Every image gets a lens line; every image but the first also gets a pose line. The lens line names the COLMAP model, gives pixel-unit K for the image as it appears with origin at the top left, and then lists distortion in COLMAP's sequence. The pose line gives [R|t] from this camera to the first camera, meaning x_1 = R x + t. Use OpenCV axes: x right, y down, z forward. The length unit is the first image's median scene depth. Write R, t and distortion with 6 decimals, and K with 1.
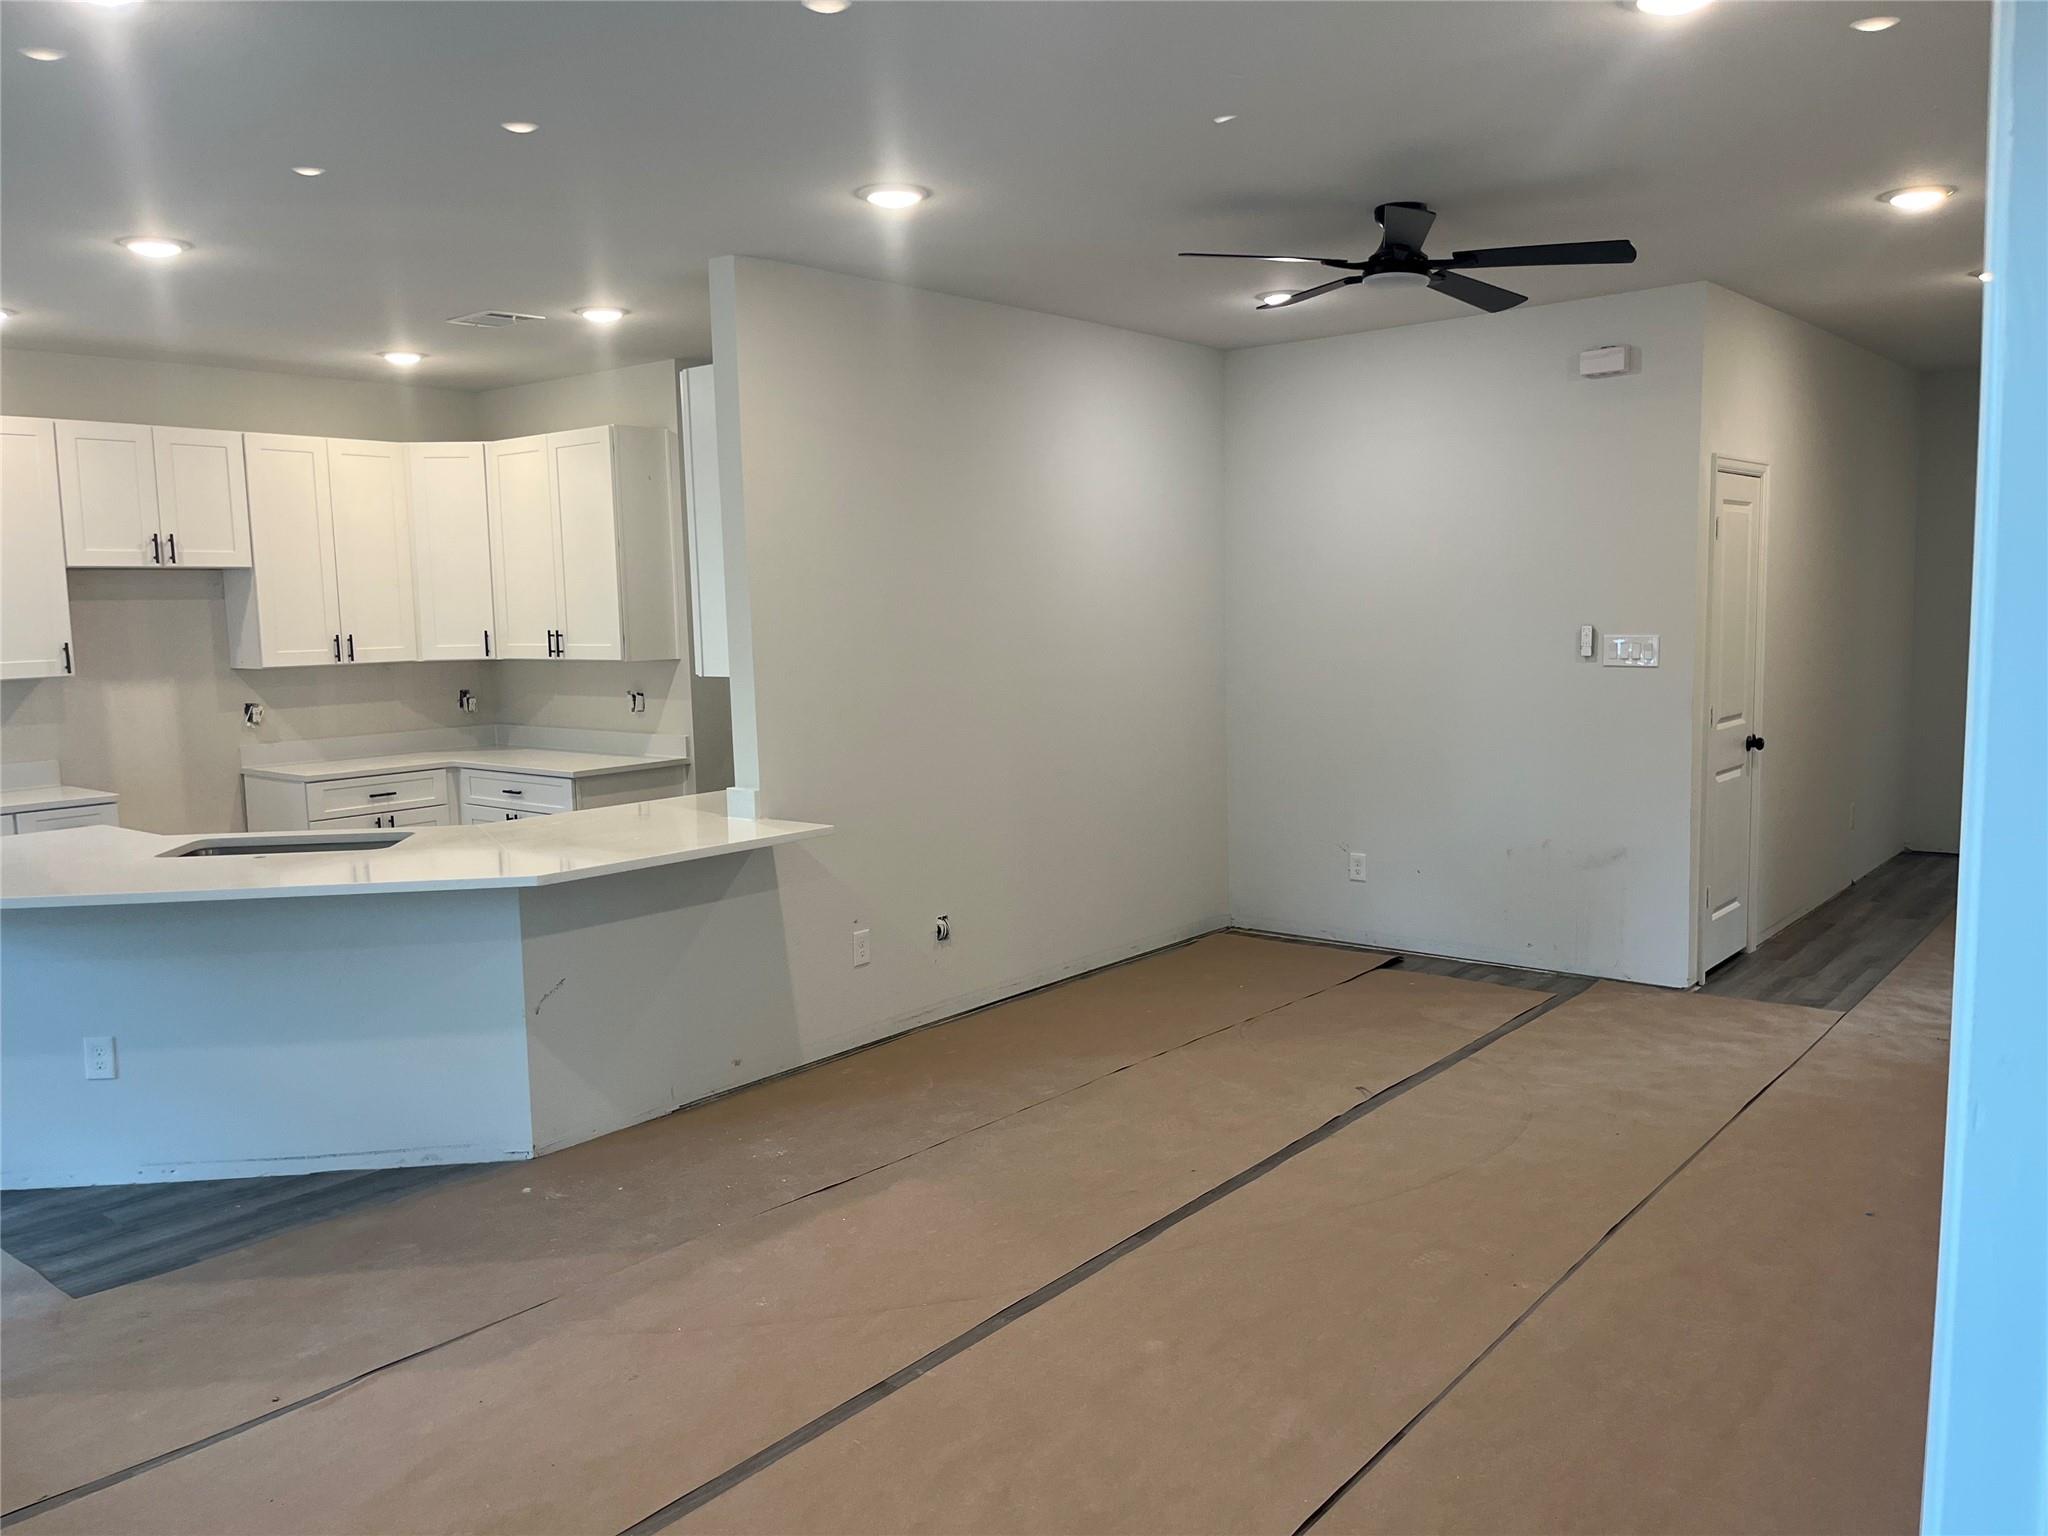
lens RADIAL K [[1568.5, 0, 1012.0], [0, 1568.5, 763.9], [0, 0, 1]] dist [0.042364, -0.061762]
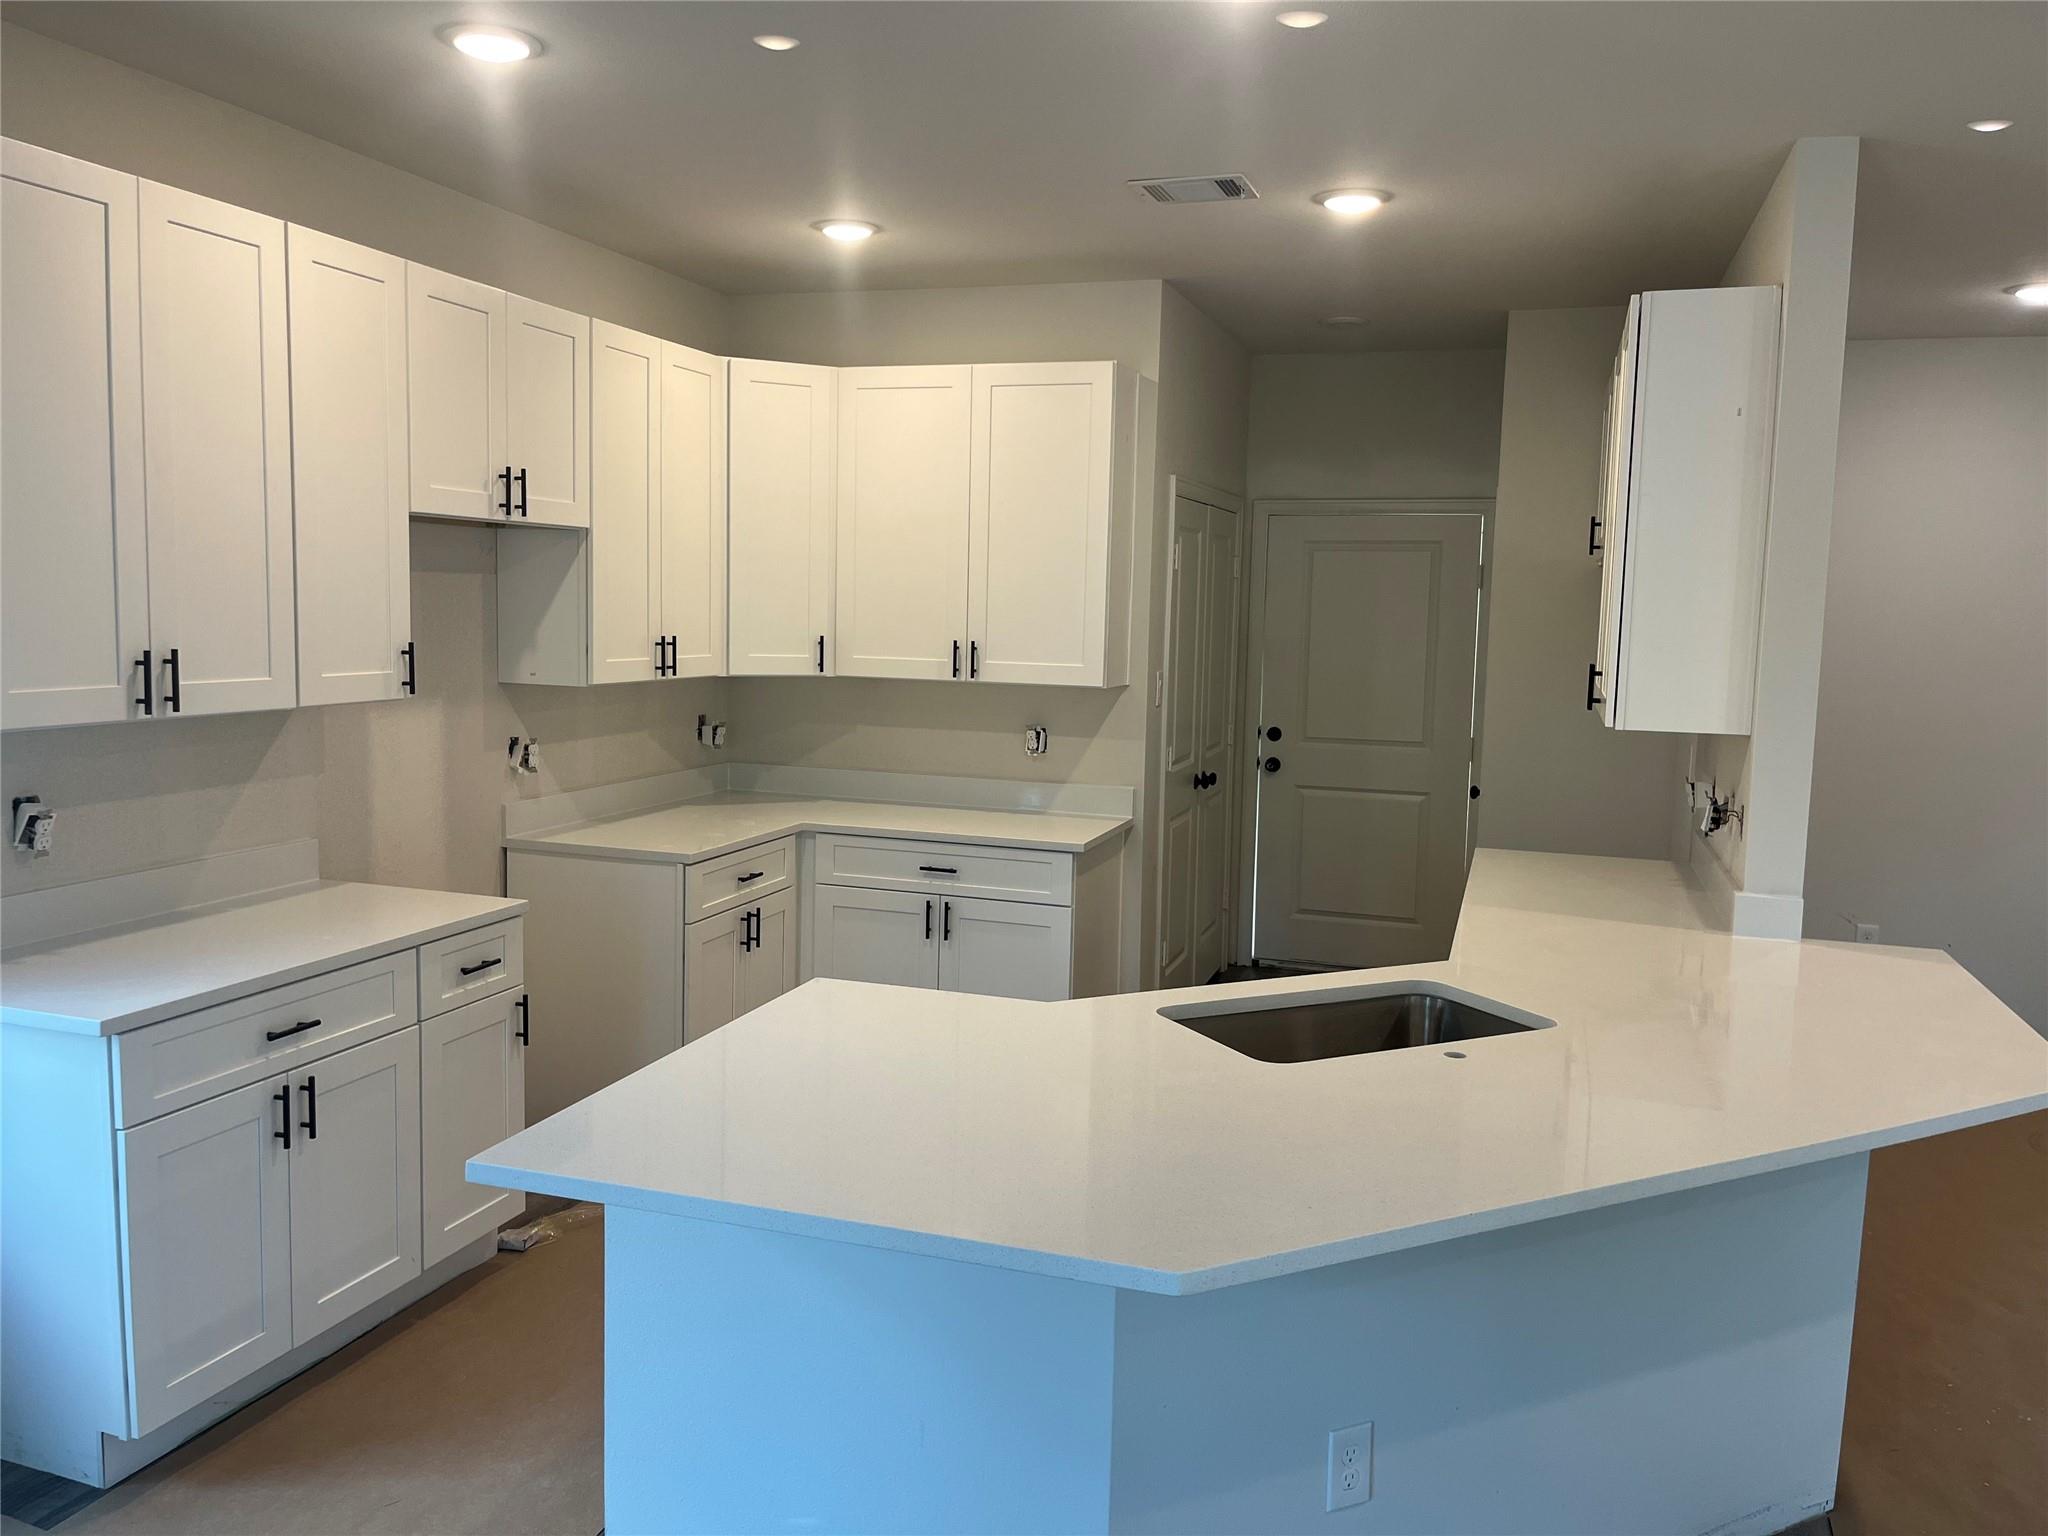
lens RADIAL K [[1568.5, 0, 1024.2], [0, 1568.5, 786.1], [0, 0, 1]] dist [0.042364, -0.061762]
pose [[0.938559, 0.001448, 0.345116, -0.513056], [-0.006294, 0.999897, 0.012923, -0.028264], [-0.345062, -0.014301, 0.938471, 0.324814]]
